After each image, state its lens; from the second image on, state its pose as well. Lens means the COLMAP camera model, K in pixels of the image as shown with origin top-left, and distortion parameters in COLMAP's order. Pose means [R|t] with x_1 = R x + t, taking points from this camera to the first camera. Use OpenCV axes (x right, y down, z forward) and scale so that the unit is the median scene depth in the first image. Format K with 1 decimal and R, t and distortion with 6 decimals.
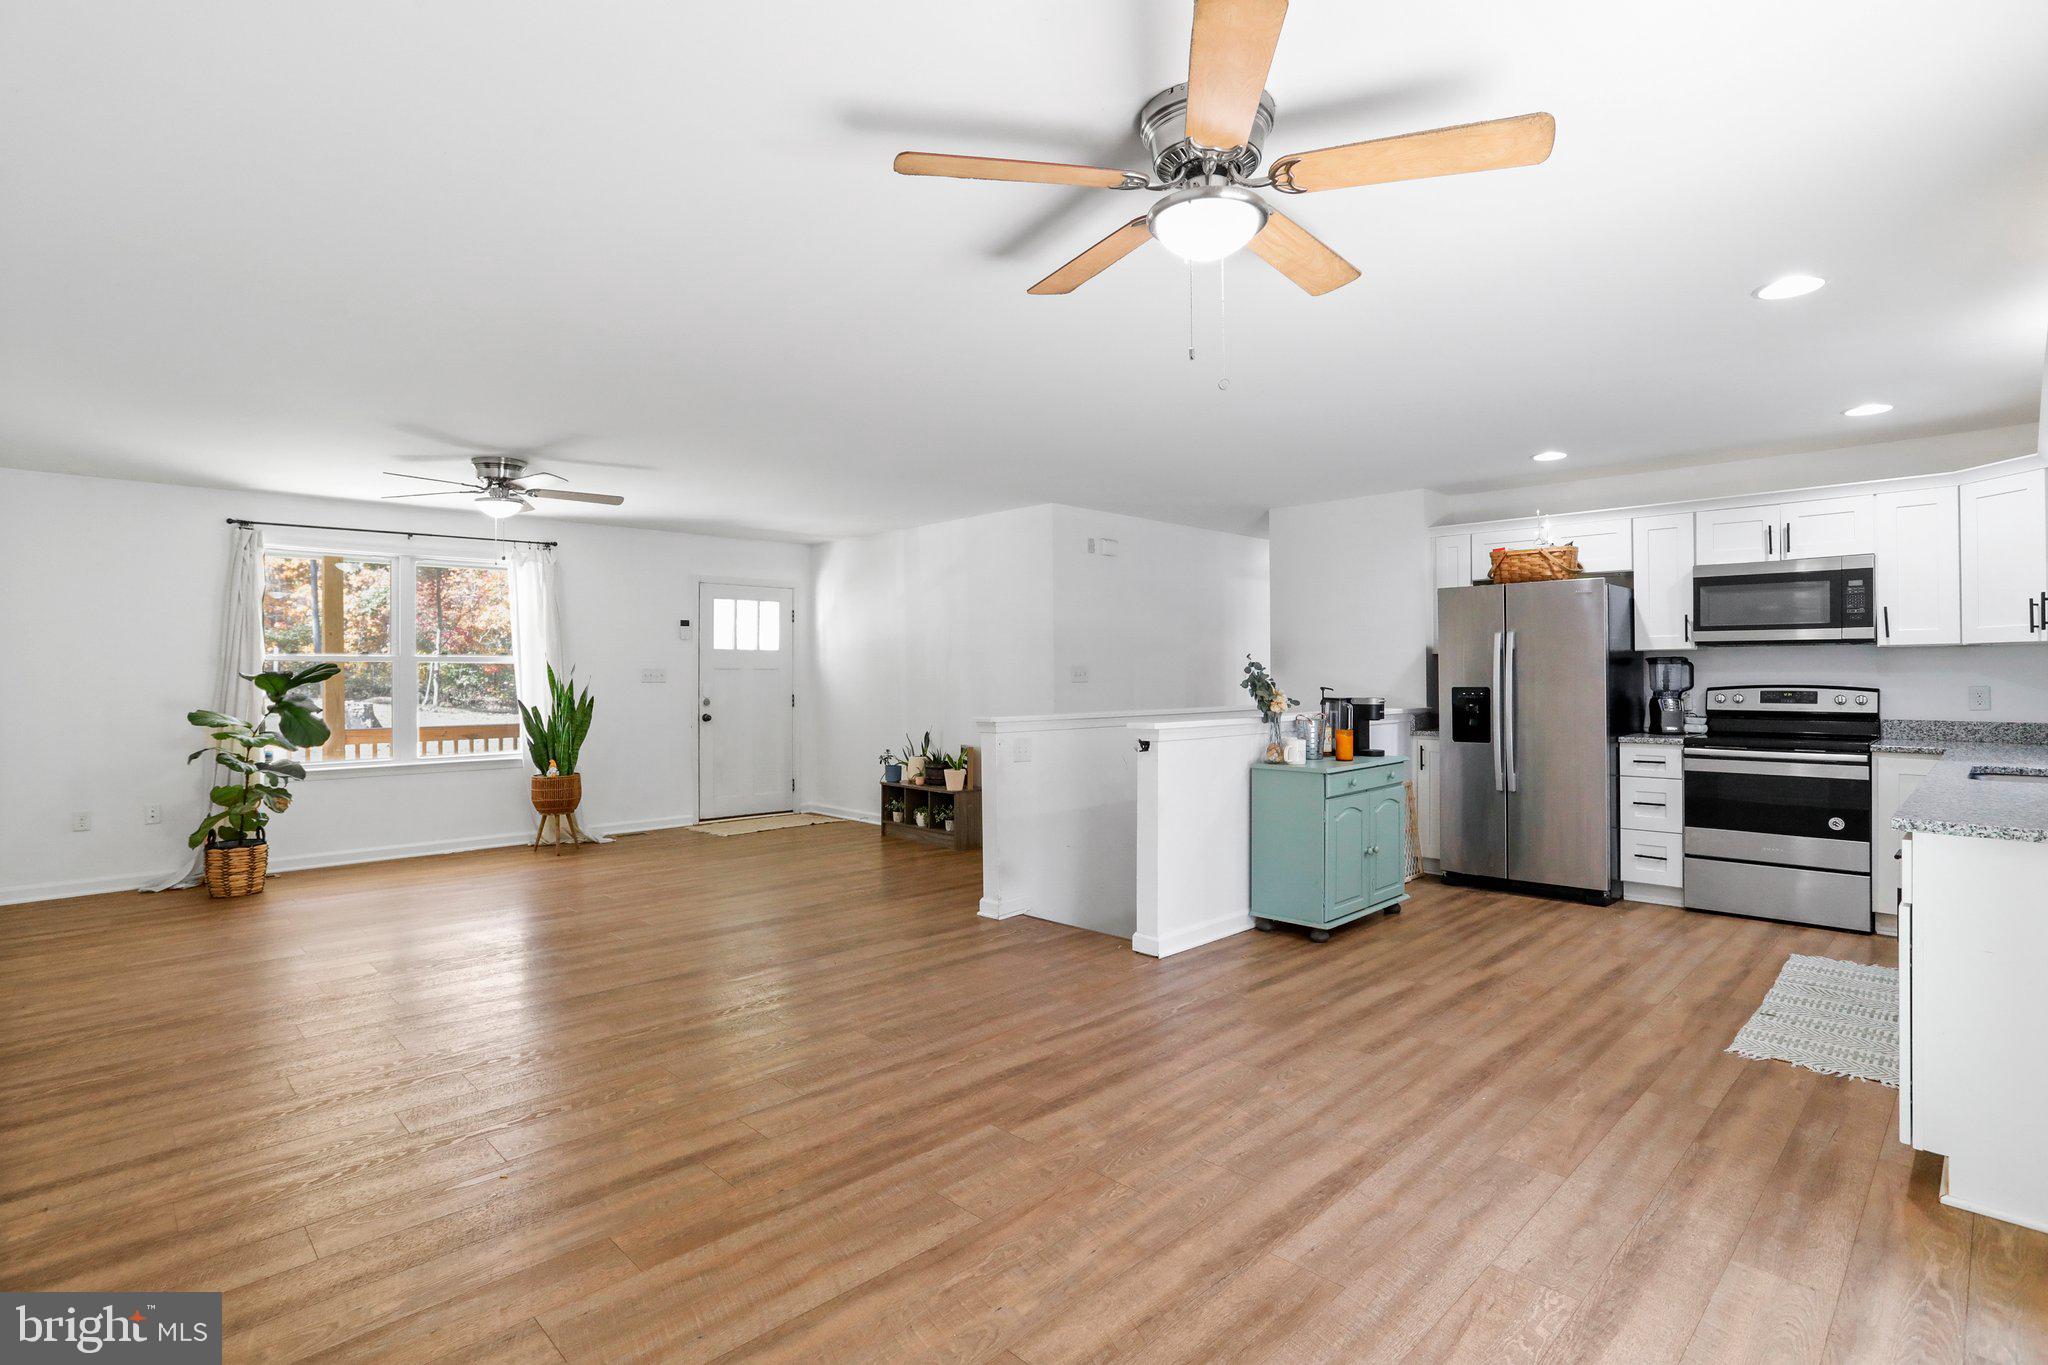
lens RADIAL K [[998.1, 0, 1014.5], [0, 998.1, 669.1], [0, 0, 1]] dist [-0.054192, 0.026714]
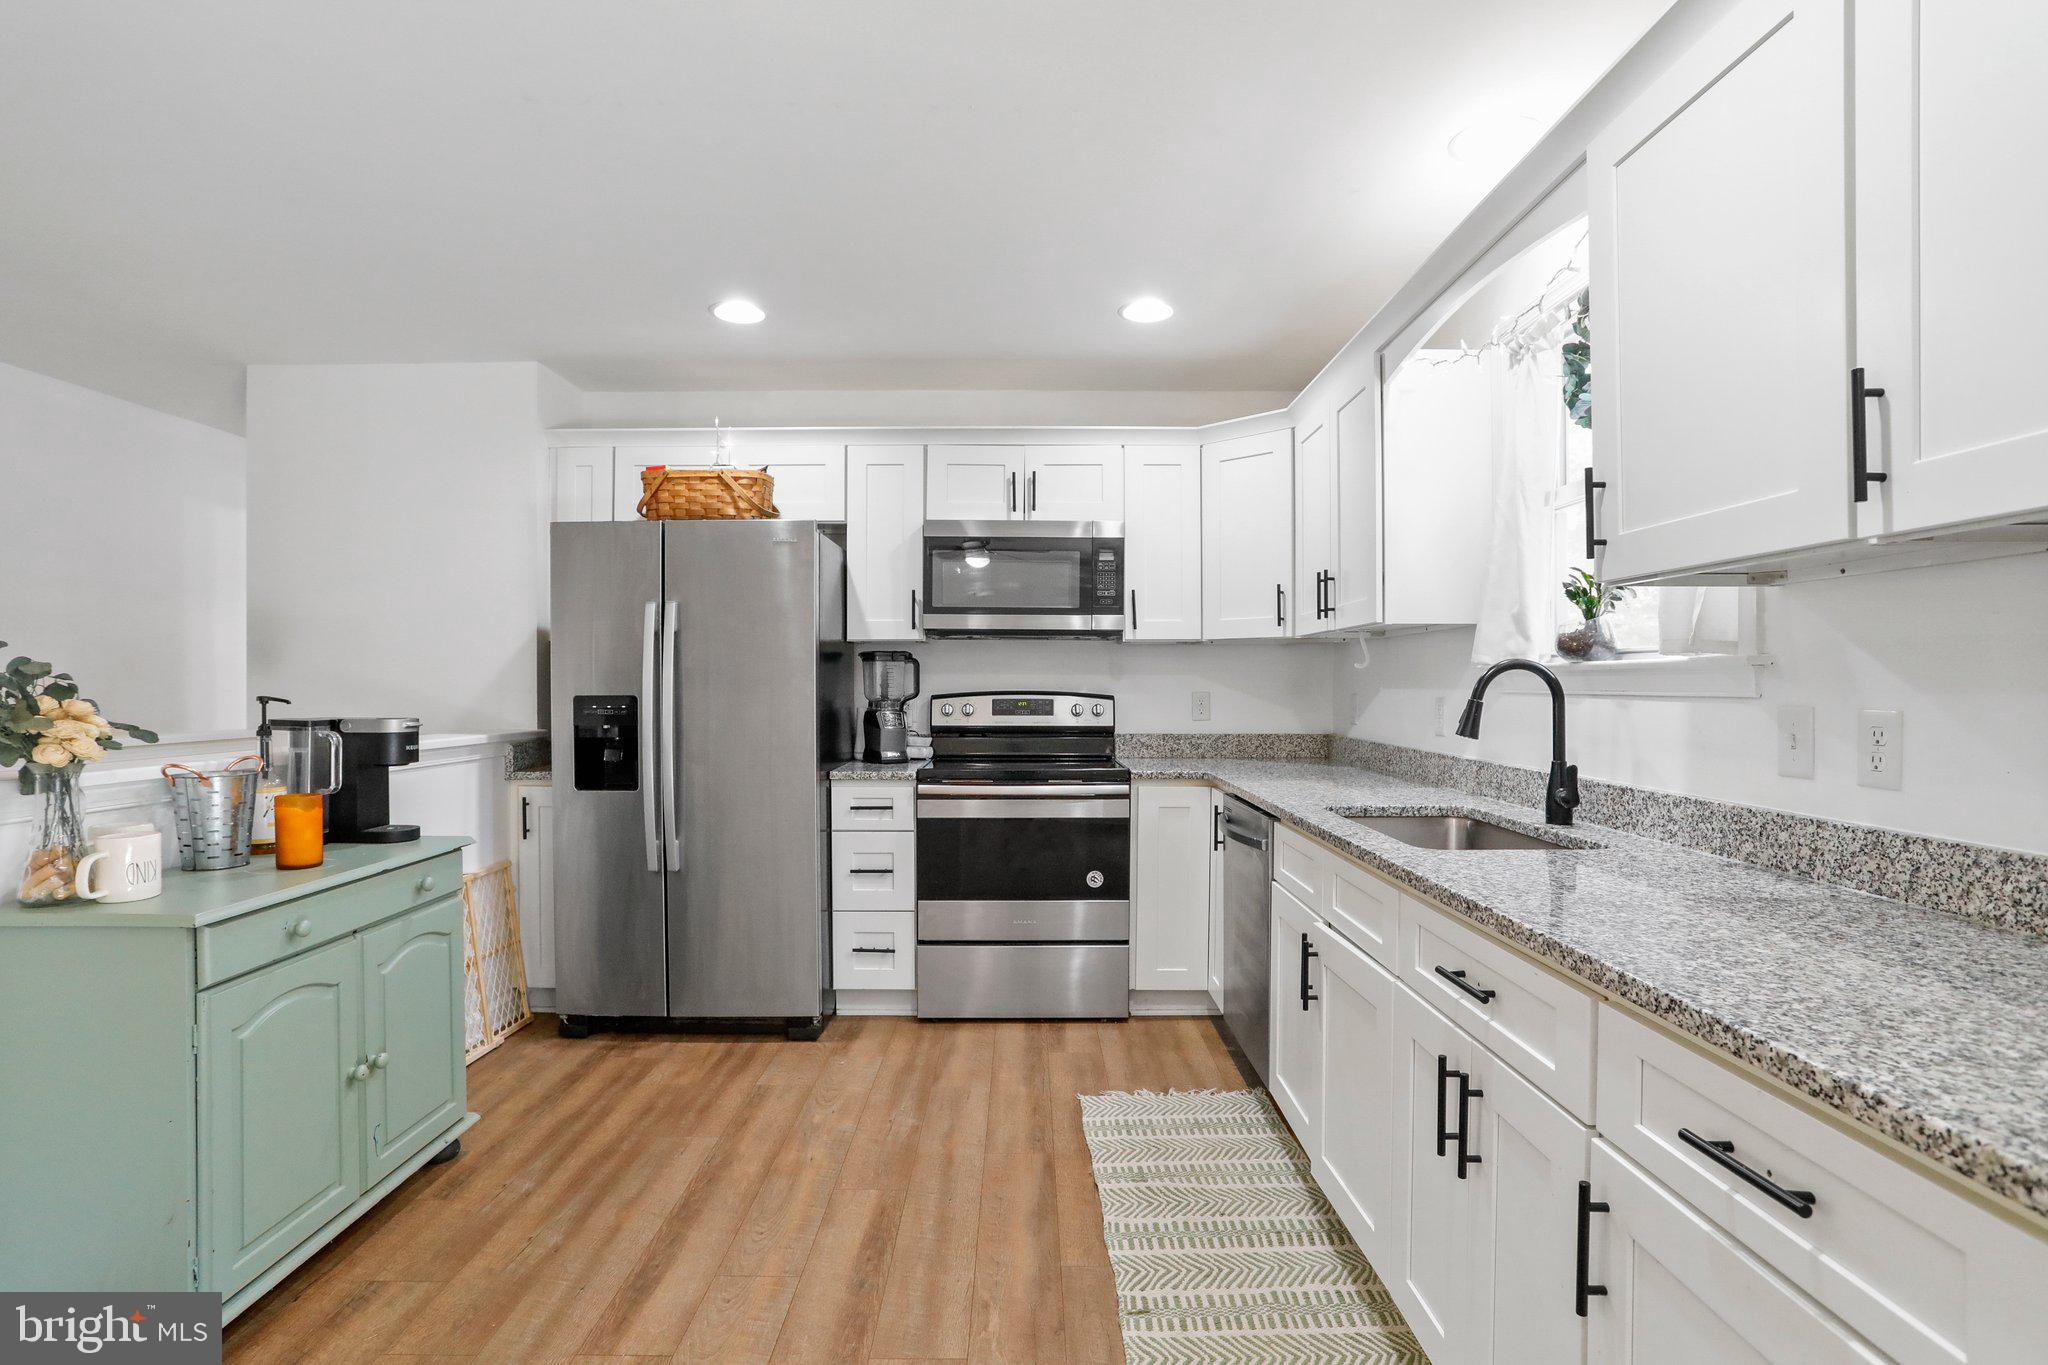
lens RADIAL K [[998.1, 0, 1026.2], [0, 998.1, 695.6], [0, 0, 1]] dist [-0.054192, 0.026714]
pose [[0.694295, -0.003667, 0.719682, 0.280430], [-0.008267, 0.999880, 0.013070, 0.011238], [-0.719643, -0.015024, 0.694181, 0.545653]]
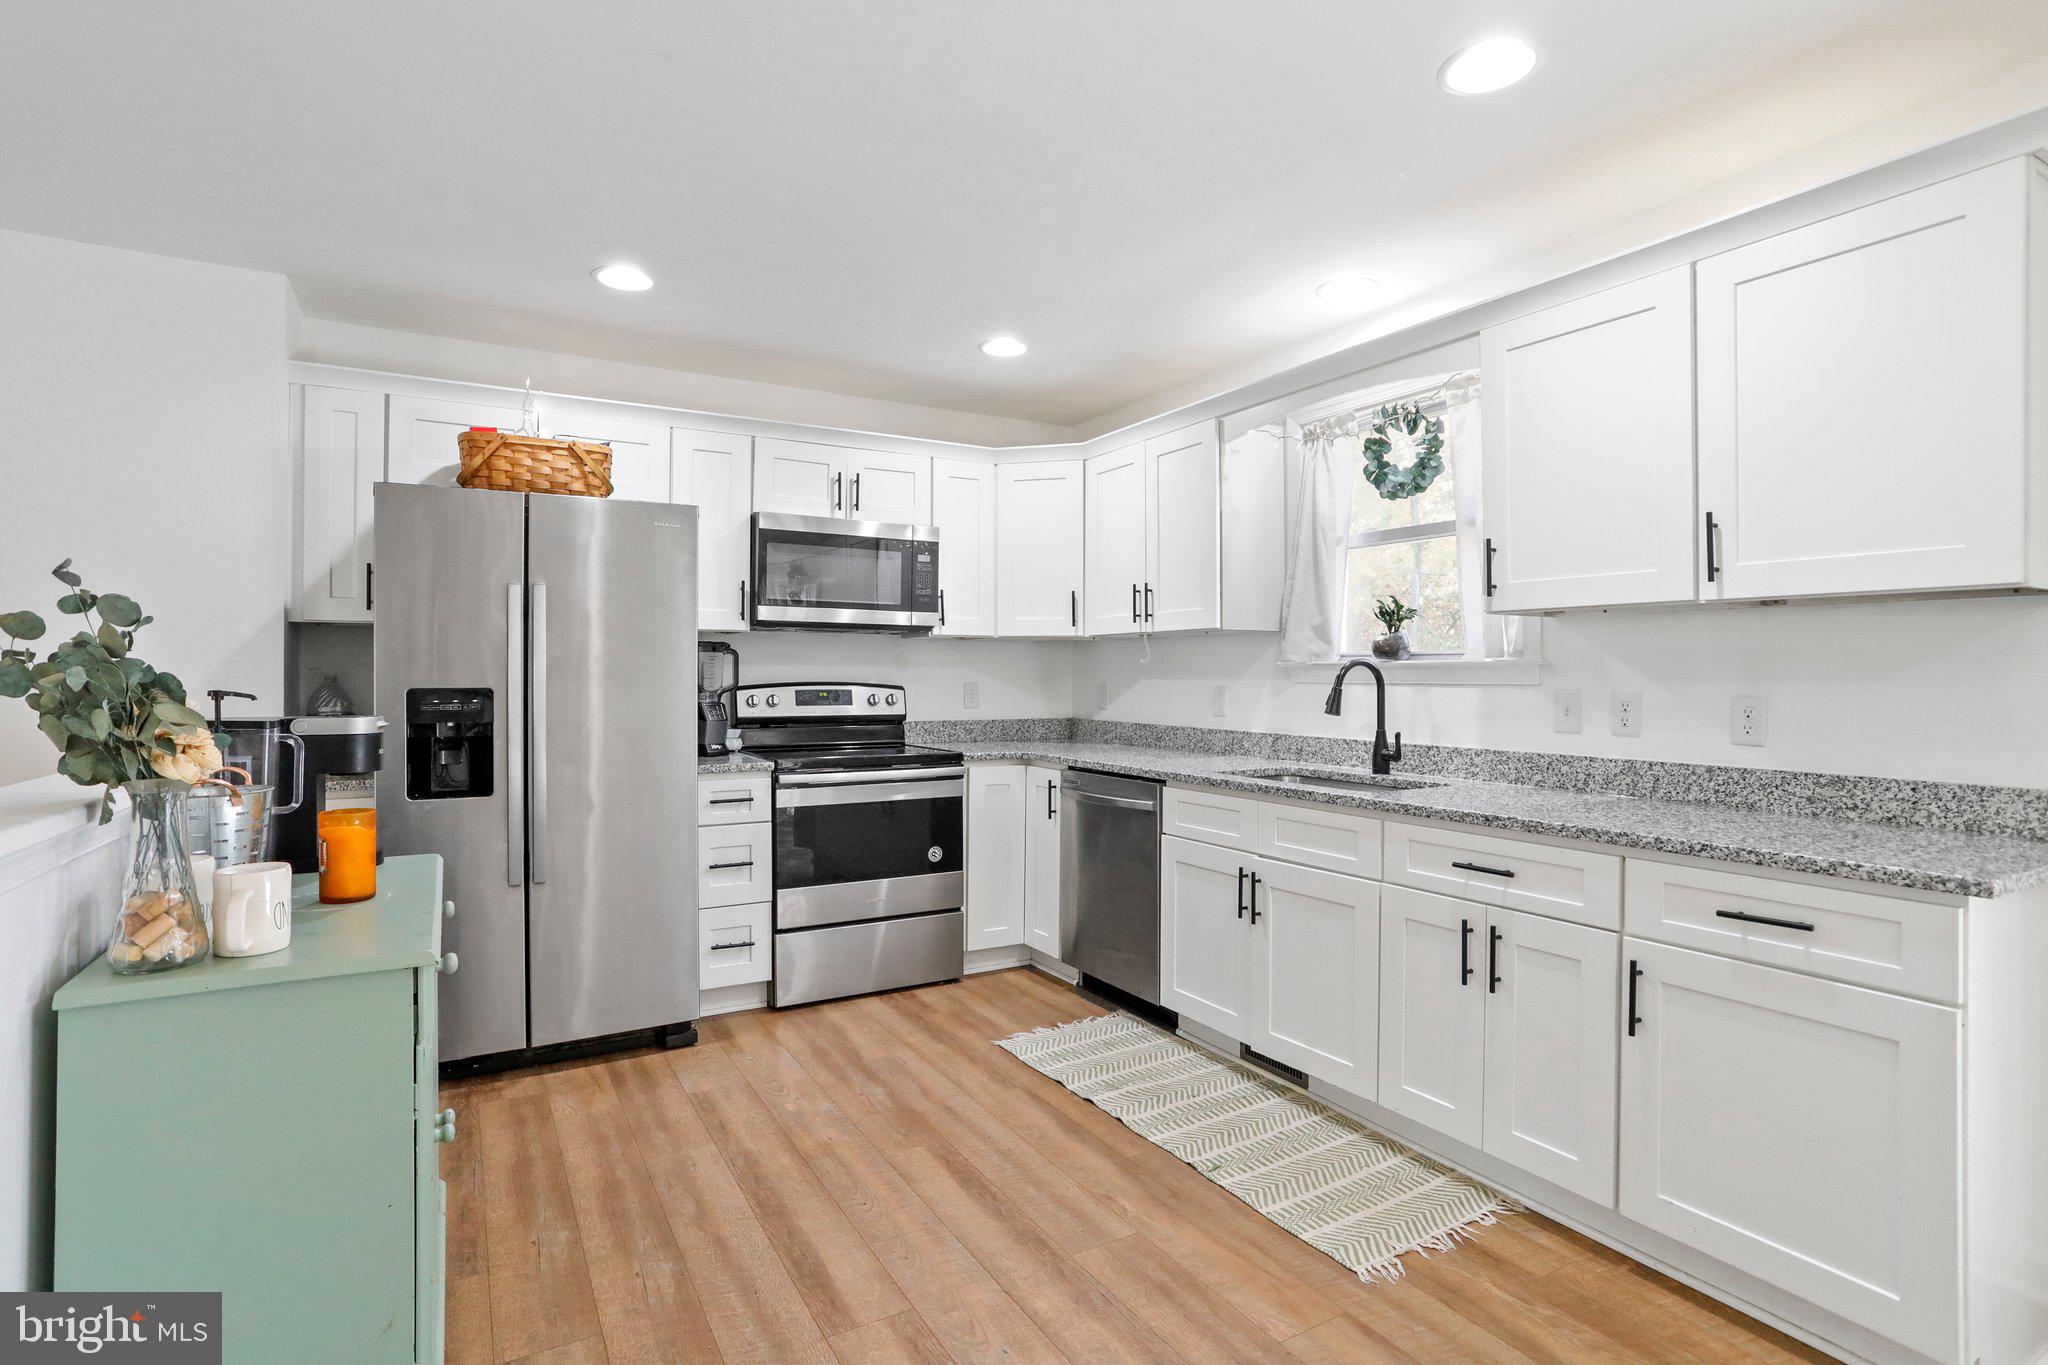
lens RADIAL K [[998.1, 0, 1021.4], [0, 998.1, 677.4], [0, 0, 1]] dist [-0.054192, 0.026714]
pose [[0.240752, 0.002527, 0.970583, 0.062921], [-0.009627, 0.999954, -0.000215, 0.013241], [-0.970539, -0.009292, 0.240765, 0.778292]]
